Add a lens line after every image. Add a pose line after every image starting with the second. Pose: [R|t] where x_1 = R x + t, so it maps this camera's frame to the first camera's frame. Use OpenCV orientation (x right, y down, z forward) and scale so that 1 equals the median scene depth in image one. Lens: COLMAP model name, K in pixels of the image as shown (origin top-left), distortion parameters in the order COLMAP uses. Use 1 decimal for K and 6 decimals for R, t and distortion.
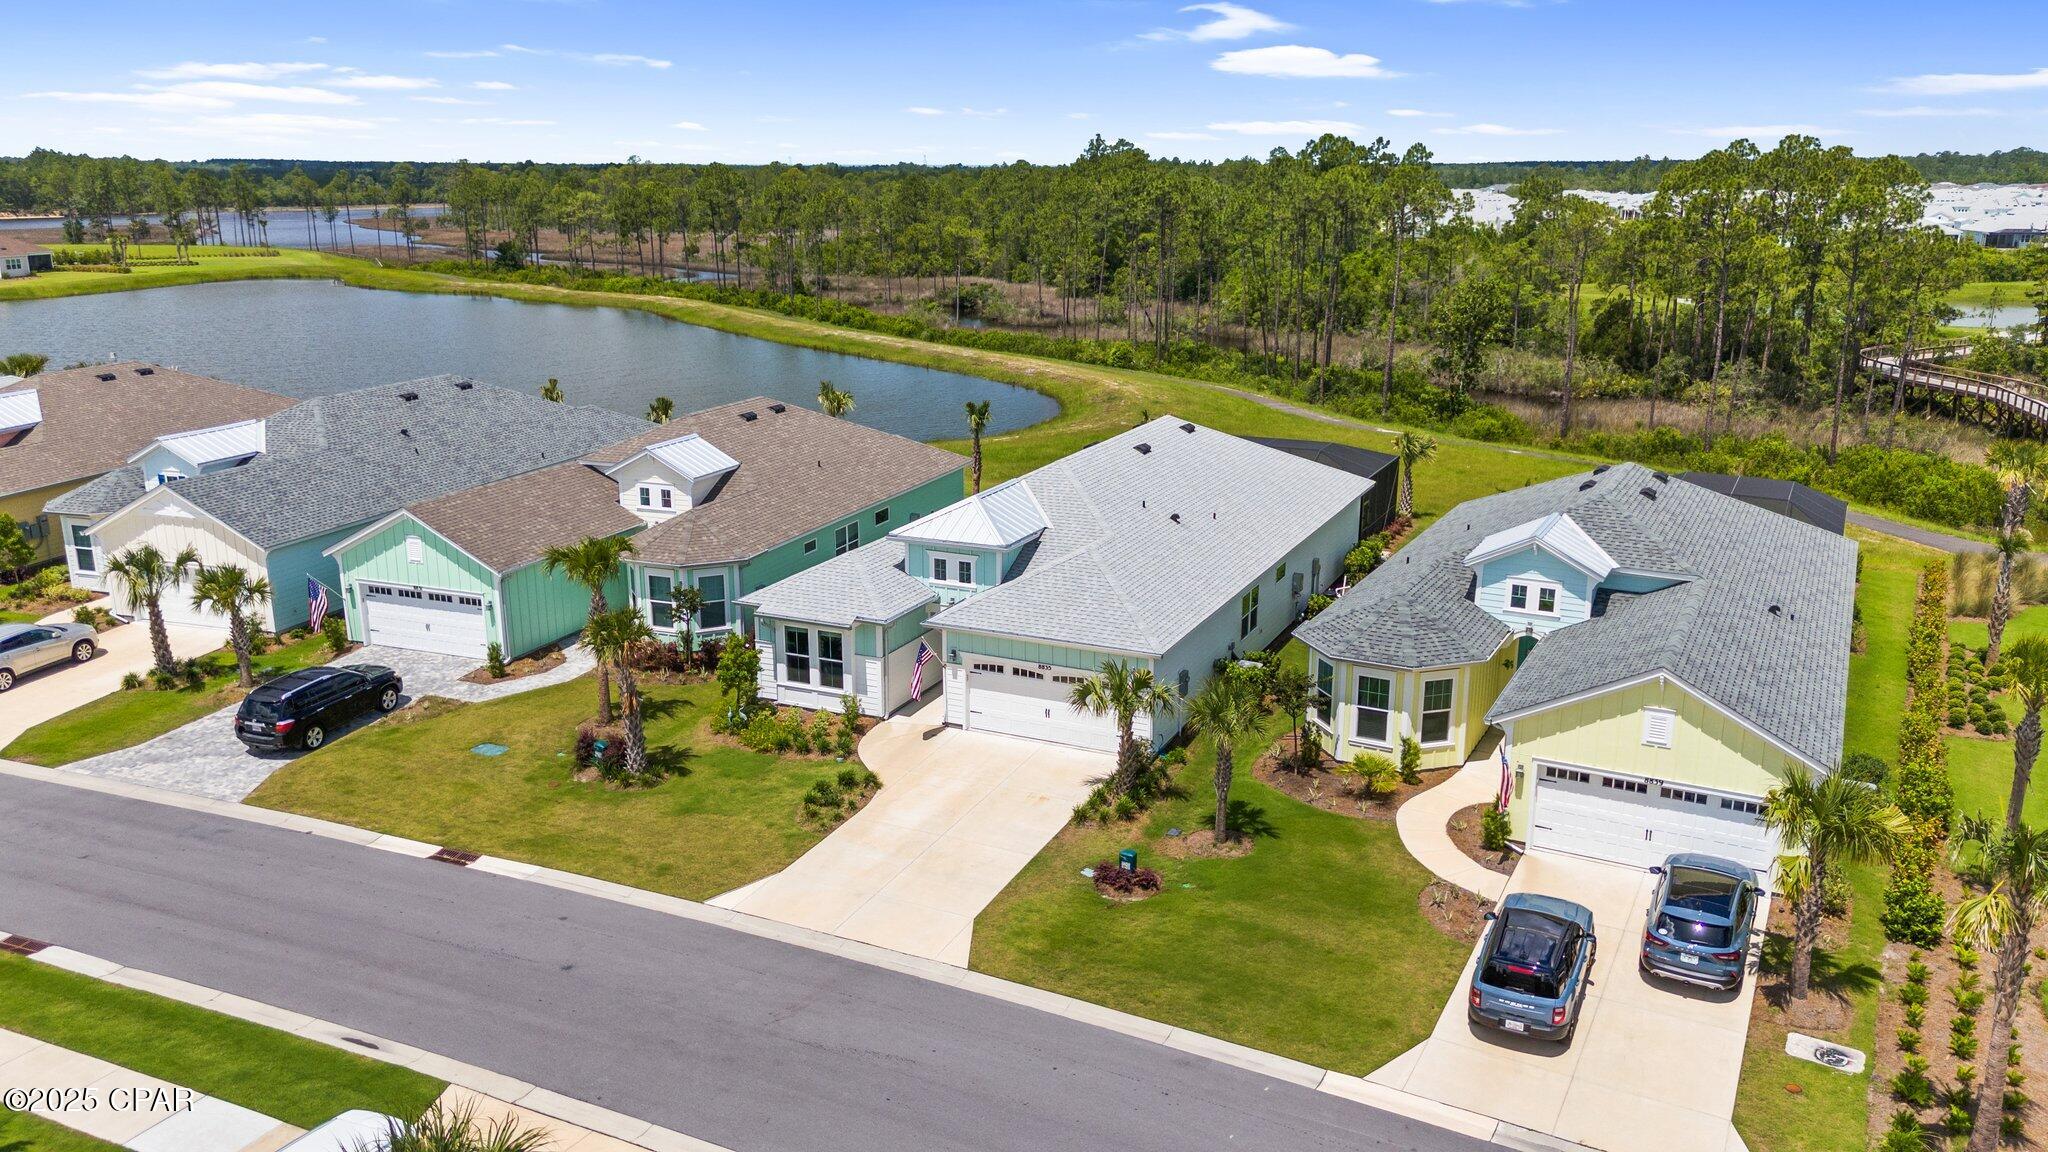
lens RADIAL K [[1462.3, 0, 1024.0], [0, 1462.3, 576.0], [0, 0, 1]] dist [0.094416, -0.135426]
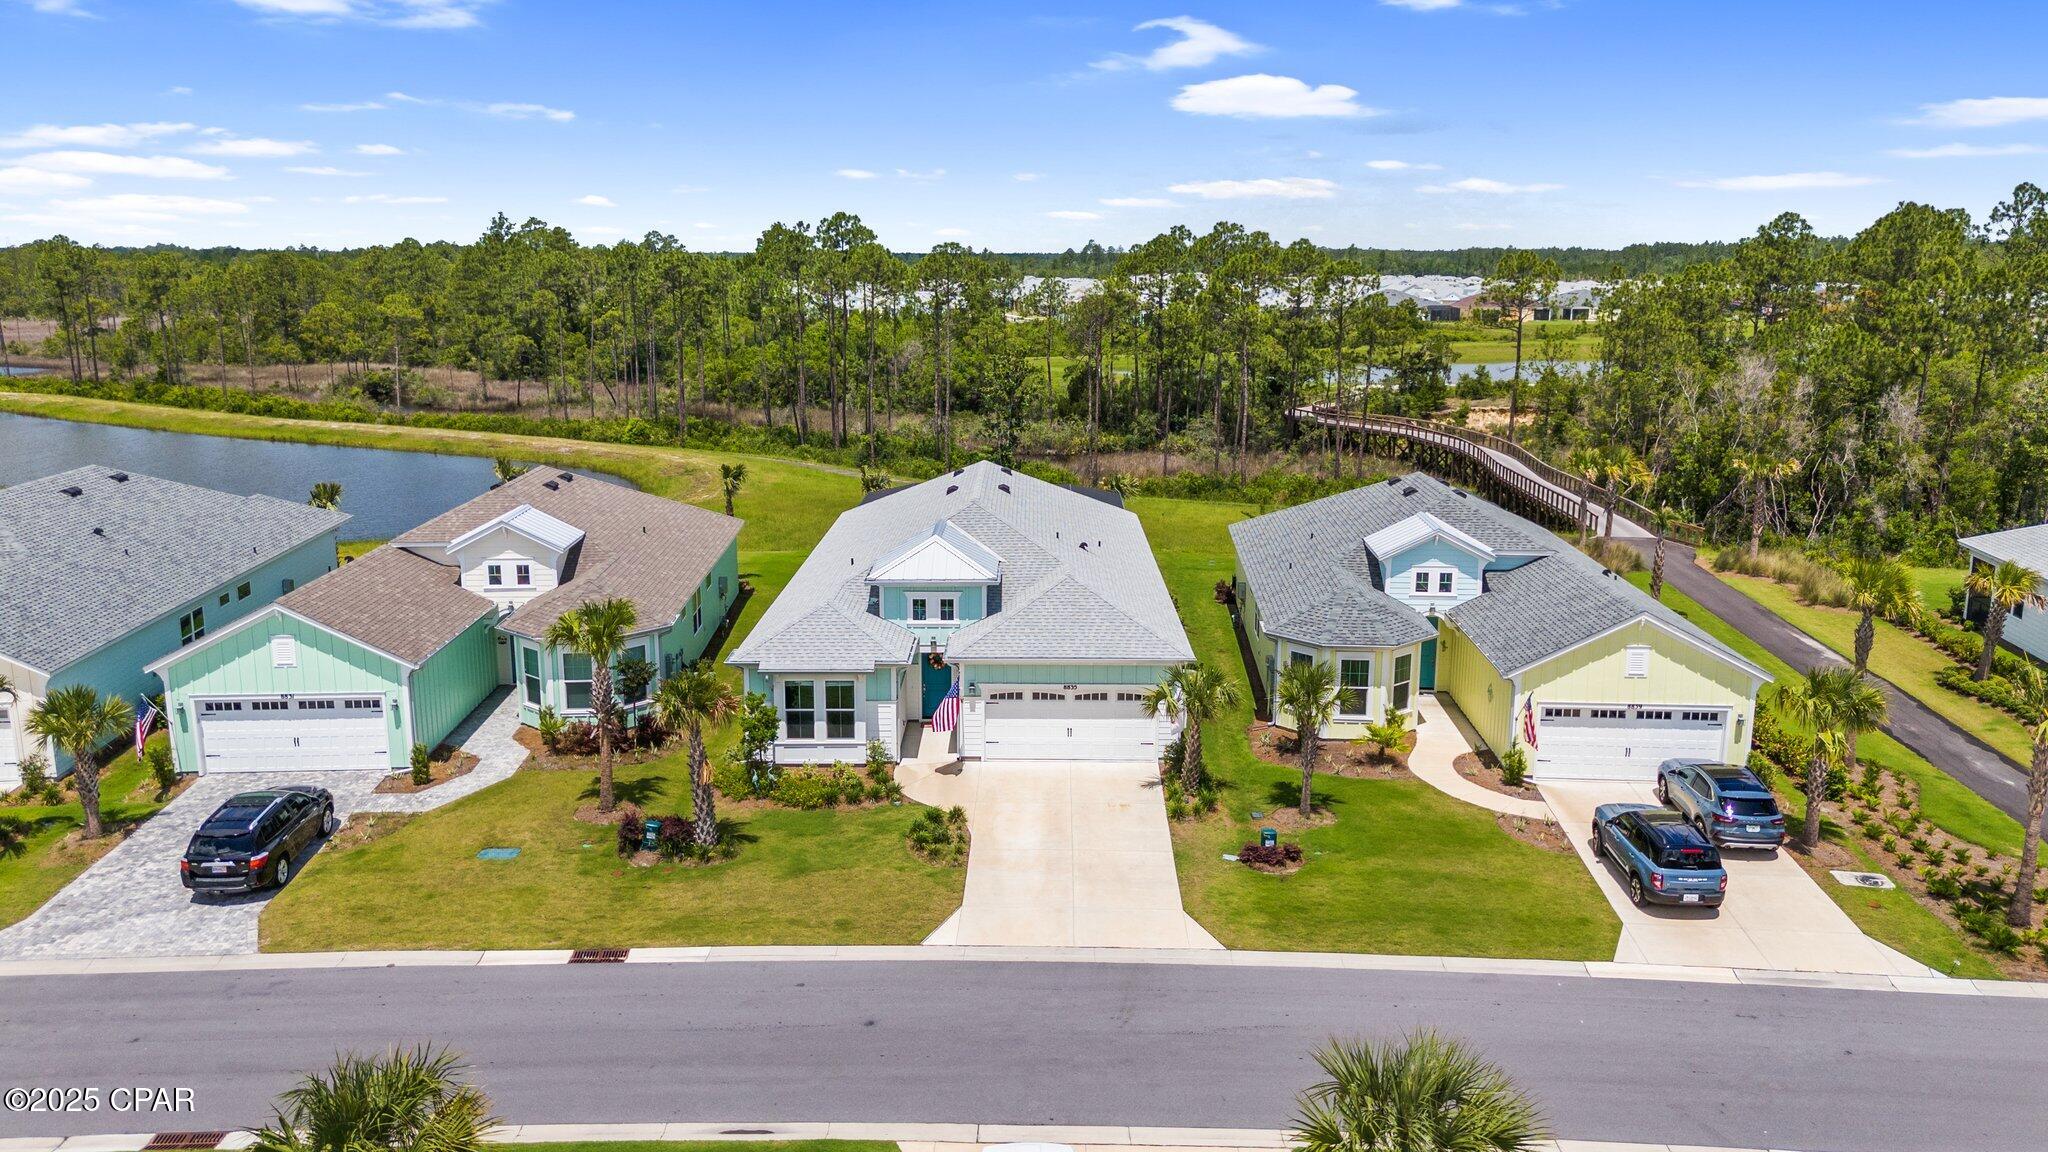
lens RADIAL K [[1462.3, 0, 1024.0], [0, 1462.3, 576.0], [0, 0, 1]] dist [0.094416, -0.135426]
pose [[0.912363, -0.083009, 0.400879, -0.415282], [0.105047, 0.993910, -0.033272, 0.014370], [-0.395675, 0.072468, 0.915527, 0.050034]]
